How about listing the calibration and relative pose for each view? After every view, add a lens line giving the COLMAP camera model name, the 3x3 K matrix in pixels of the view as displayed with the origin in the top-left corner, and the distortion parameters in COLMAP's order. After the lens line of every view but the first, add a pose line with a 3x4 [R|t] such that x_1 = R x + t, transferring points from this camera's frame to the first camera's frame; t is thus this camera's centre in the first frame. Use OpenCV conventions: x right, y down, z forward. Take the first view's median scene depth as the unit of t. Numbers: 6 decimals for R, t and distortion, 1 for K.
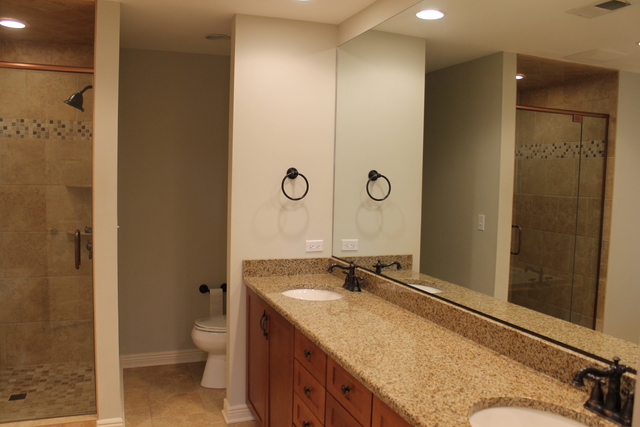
lens RADIAL K [[551.3, 0, 323.3], [0, 551.3, 214.0], [0, 0, 1]] dist [-0.148484, 0.150272]
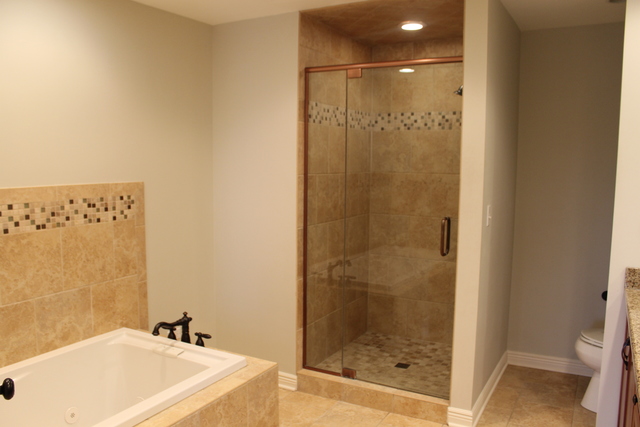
lens RADIAL K [[551.3, 0, 323.3], [0, 551.3, 214.0], [0, 0, 1]] dist [-0.148484, 0.150272]
pose [[0.659650, 0.059221, -0.749236, 0.131293], [-0.047727, 0.998179, 0.036877, -0.003463], [0.750056, 0.011433, 0.661276, 0.113540]]
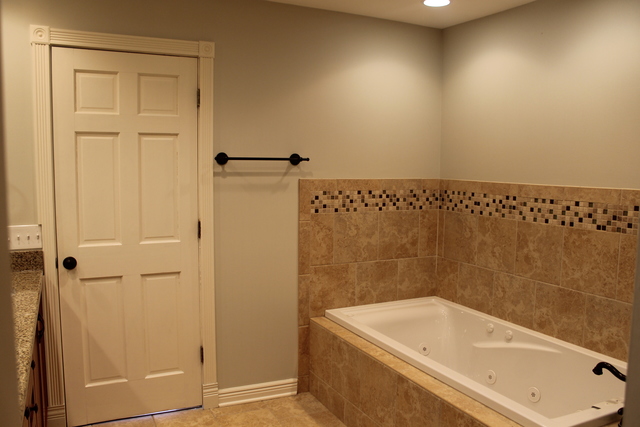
lens RADIAL K [[551.3, 0, 323.3], [0, 551.3, 214.0], [0, 0, 1]] dist [-0.148484, 0.150272]
pose [[-0.993401, -0.033207, -0.109783, -0.029425], [-0.050361, 0.986253, 0.157378, -0.029699], [0.103048, 0.161868, -0.981417, 0.542656]]
